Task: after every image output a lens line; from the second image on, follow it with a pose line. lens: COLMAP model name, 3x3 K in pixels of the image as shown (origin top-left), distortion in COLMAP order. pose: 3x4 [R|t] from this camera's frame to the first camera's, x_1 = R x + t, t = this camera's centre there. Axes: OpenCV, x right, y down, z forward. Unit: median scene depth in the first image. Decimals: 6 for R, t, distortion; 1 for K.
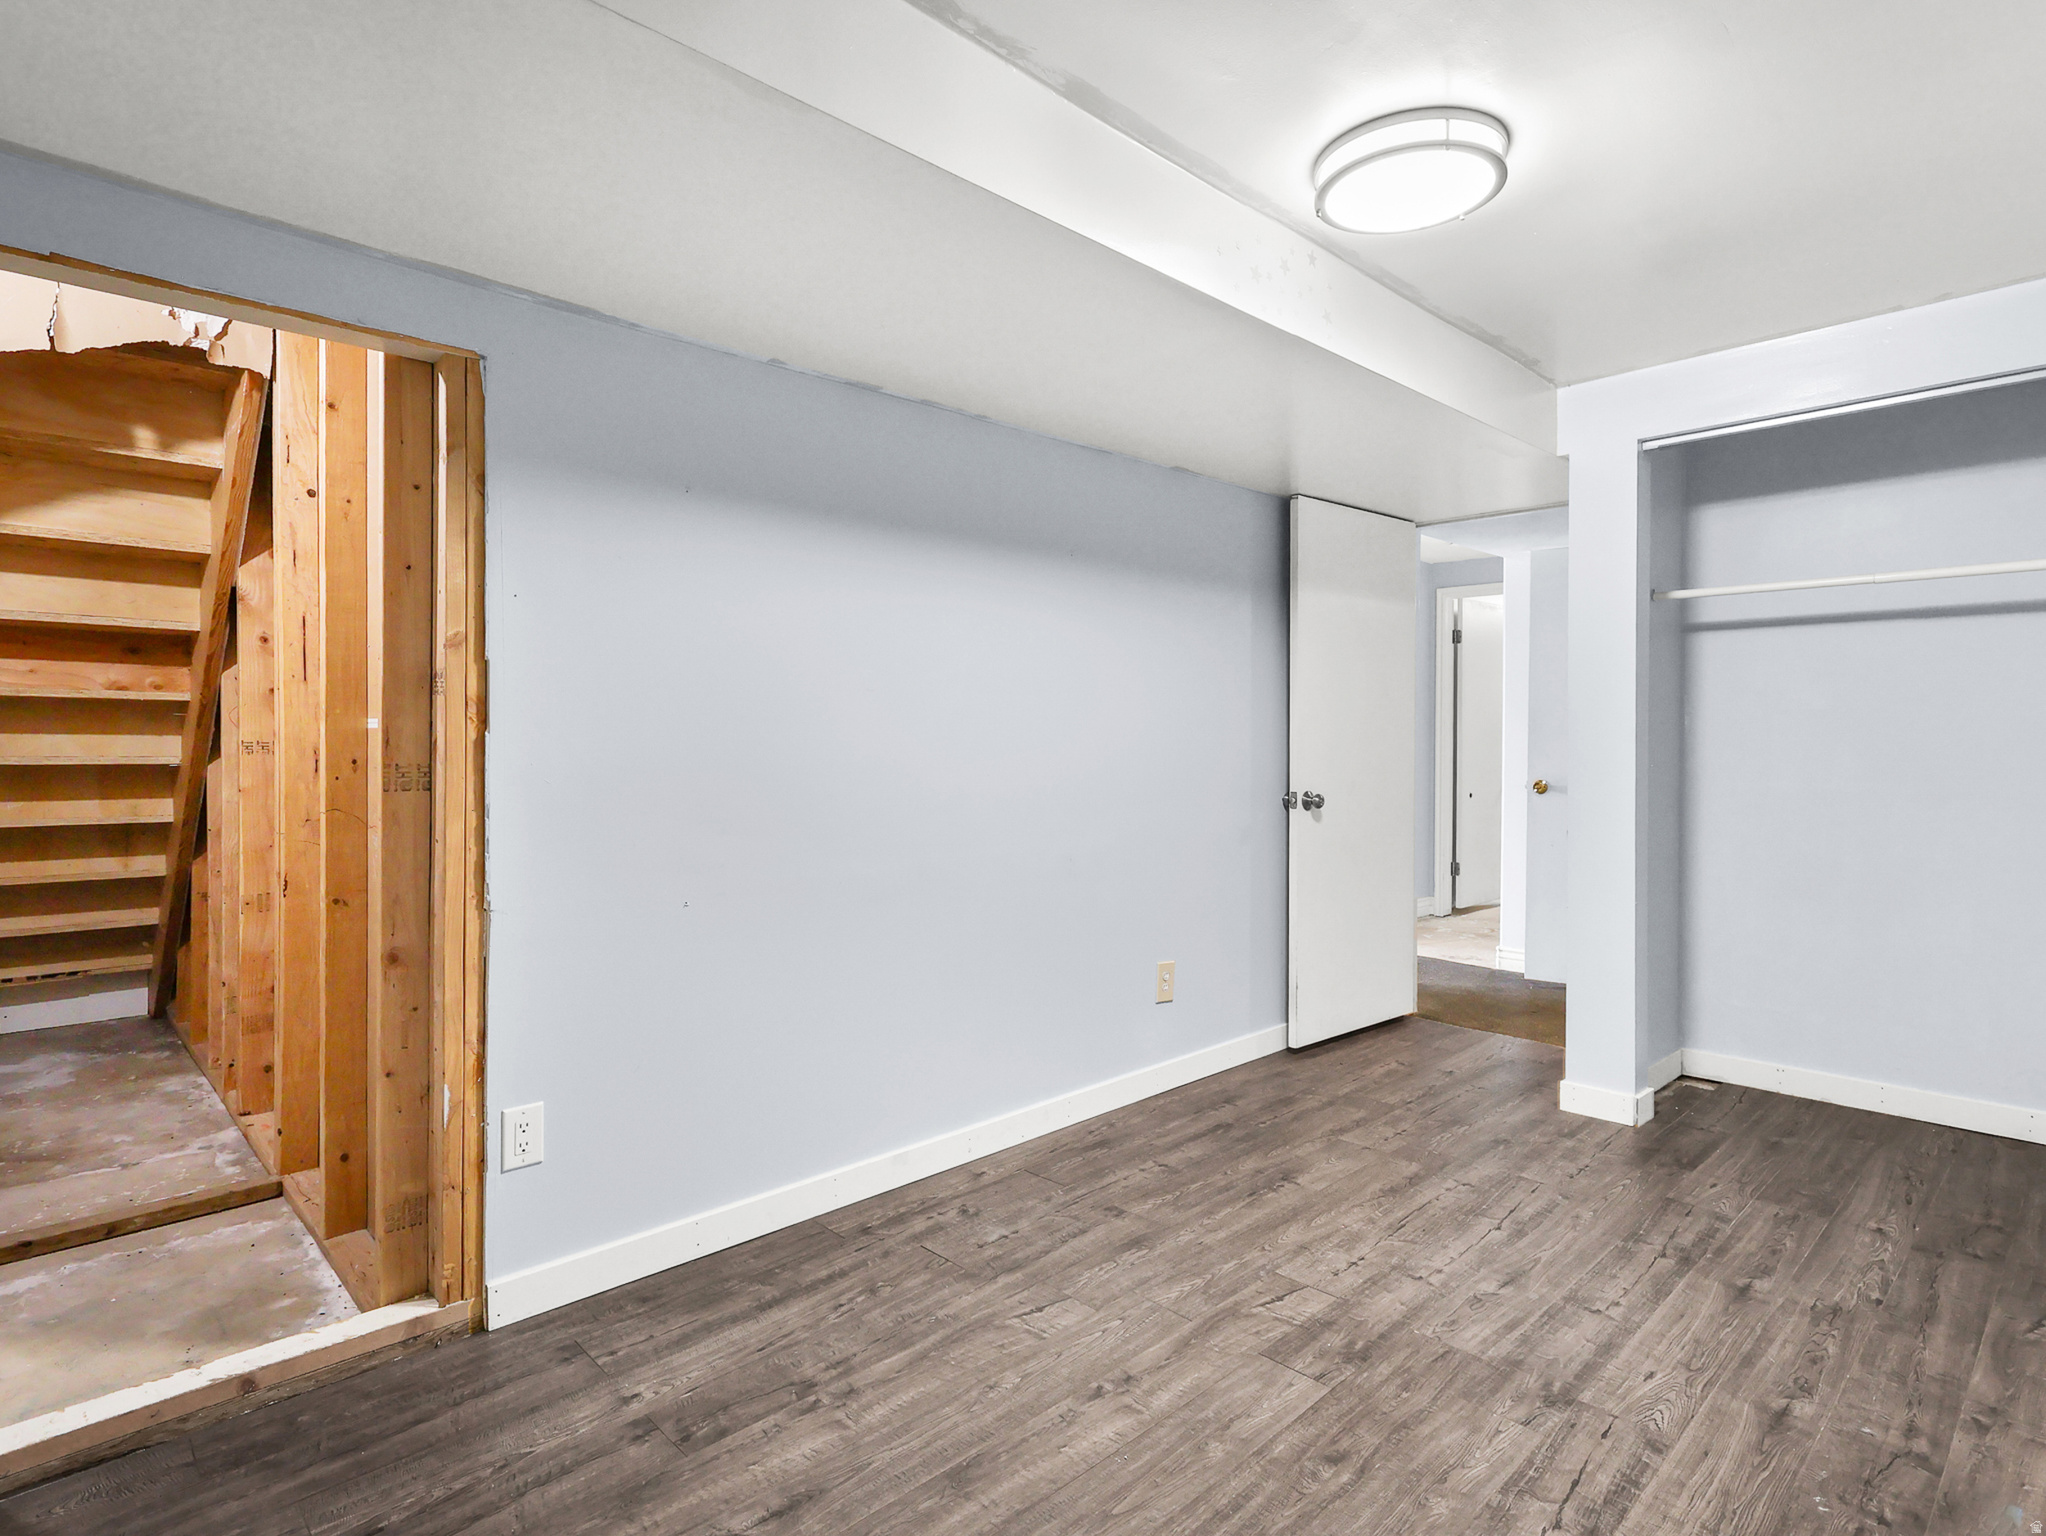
lens RADIAL K [[1094.2, 0, 1019.0], [0, 1094.2, 755.2], [0, 0, 1]] dist [-0.004502, 0.000928]
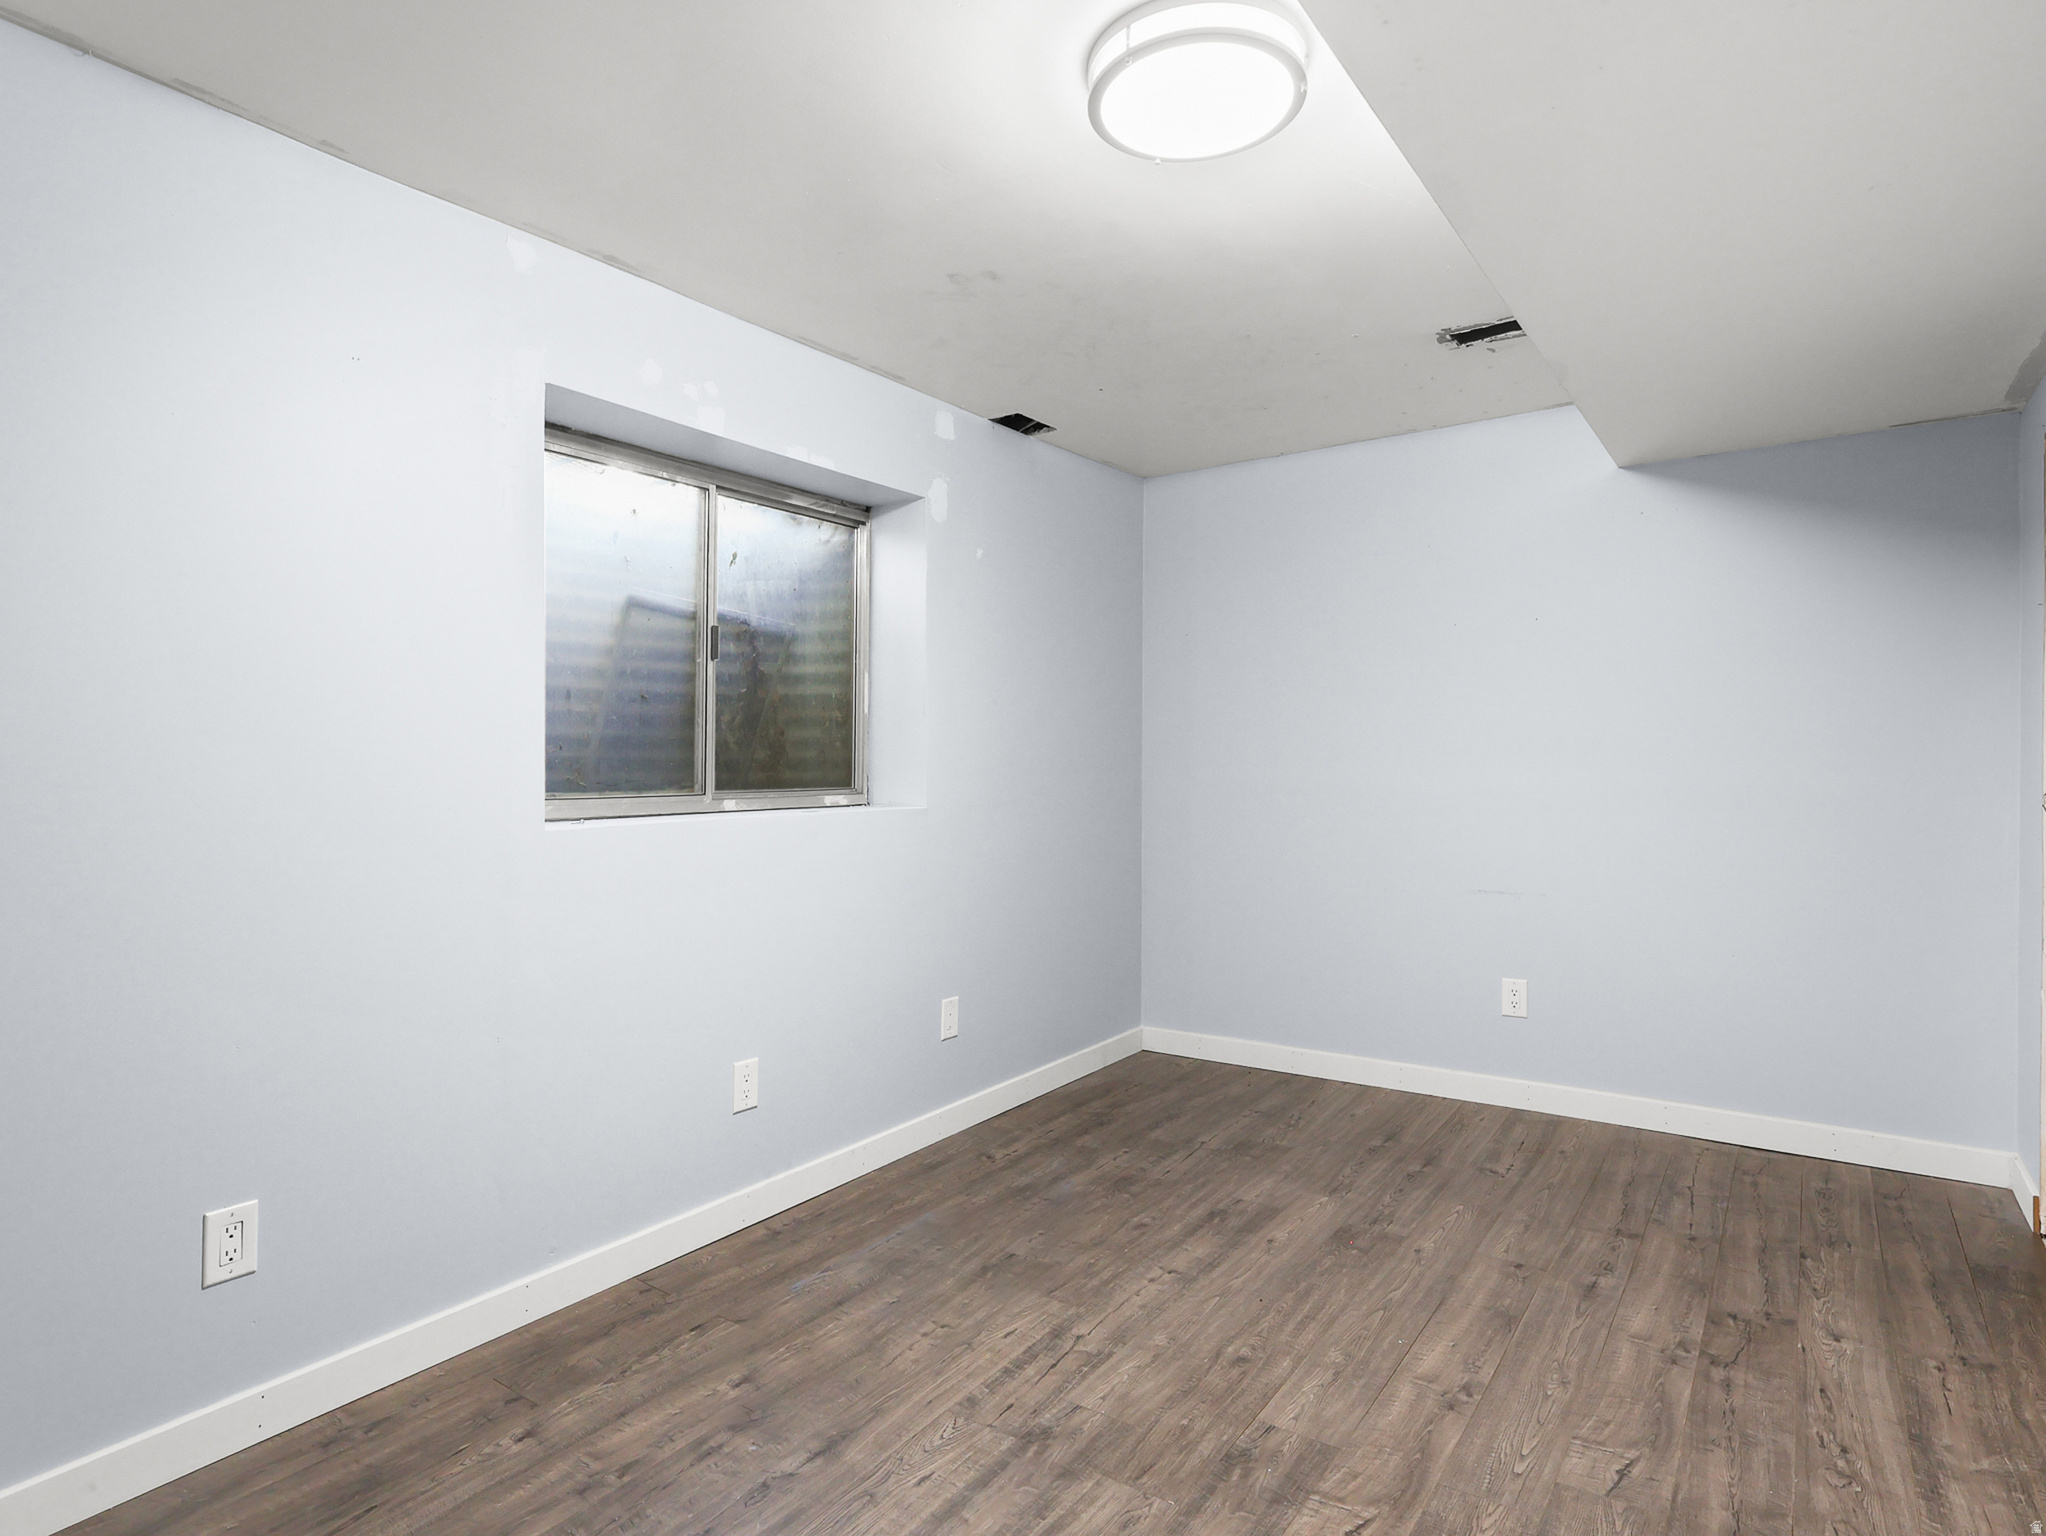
lens RADIAL K [[1094.2, 0, 1019.0], [0, 1094.2, 755.2], [0, 0, 1]] dist [-0.004502, 0.000928]
pose [[-0.982084, 0.010587, -0.188147, 0.703743], [0.009381, 0.999929, 0.007298, -0.033006], [0.188211, 0.005402, -0.982114, 2.005556]]
